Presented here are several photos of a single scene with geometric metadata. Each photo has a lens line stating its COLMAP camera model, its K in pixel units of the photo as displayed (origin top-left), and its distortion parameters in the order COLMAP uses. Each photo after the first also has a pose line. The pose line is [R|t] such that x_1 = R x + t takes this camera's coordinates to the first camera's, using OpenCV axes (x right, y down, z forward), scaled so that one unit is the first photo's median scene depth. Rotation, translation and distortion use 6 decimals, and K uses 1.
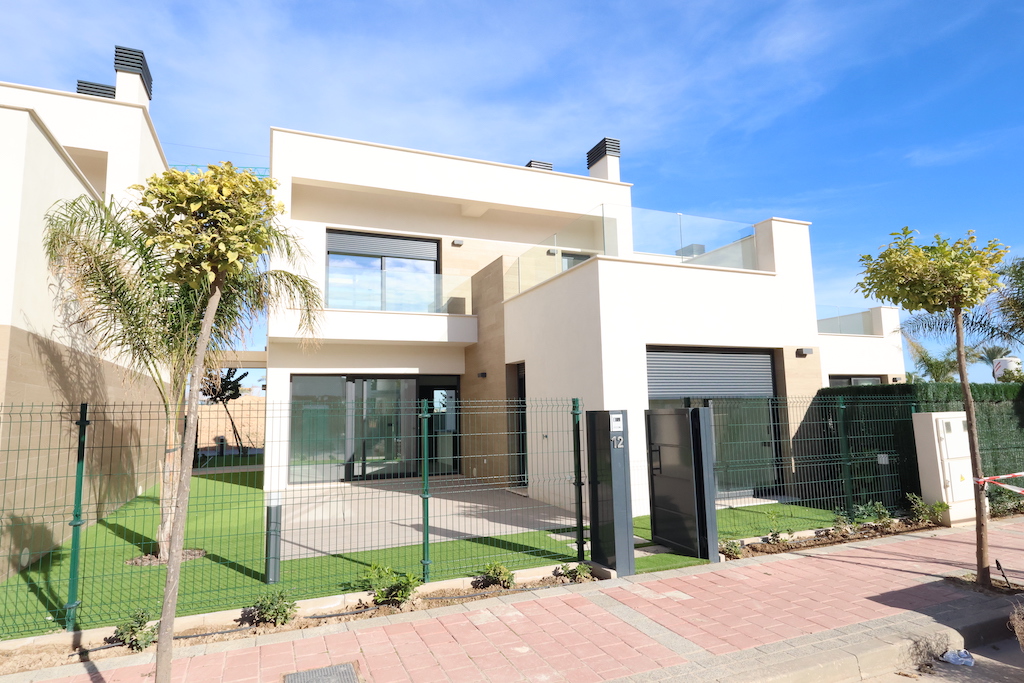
lens RADIAL K [[577.6, 0, 512.0], [0, 577.6, 341.5], [0, 0, 1]] dist [0.004060, 0.001327]
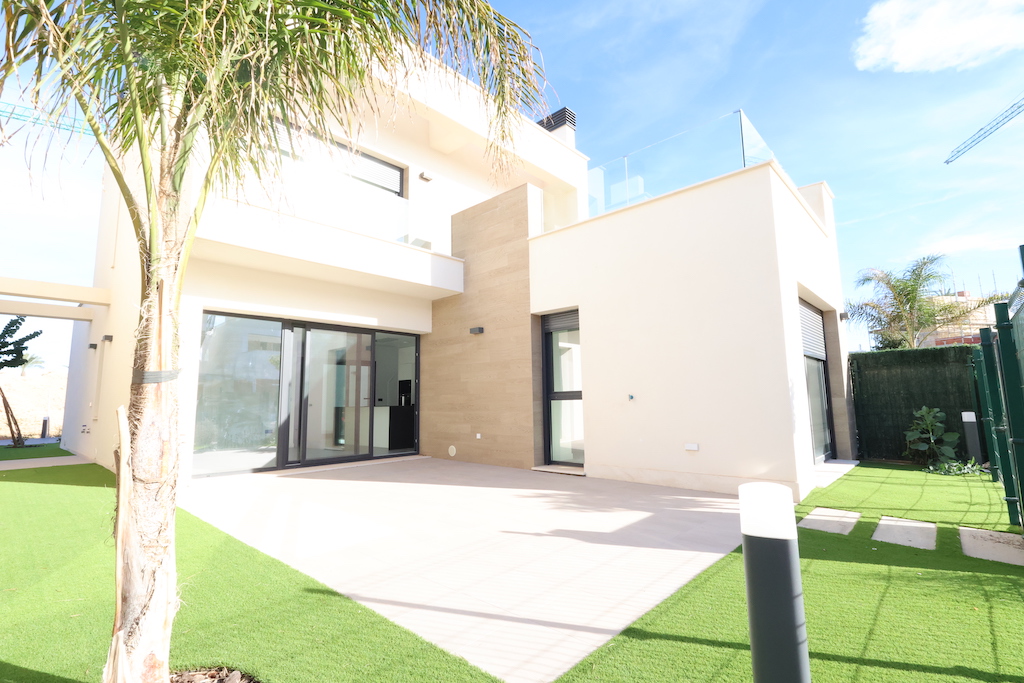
lens RADIAL K [[474.2, 0, 512.0], [0, 474.2, 341.5], [0, 0, 1]] dist [0.001356, -0.000043]
pose [[0.911014, 0.058715, 0.408174, -0.289129], [-0.052863, 0.998273, -0.025614, 0.091541], [-0.408973, 0.001758, 0.912545, 0.382922]]
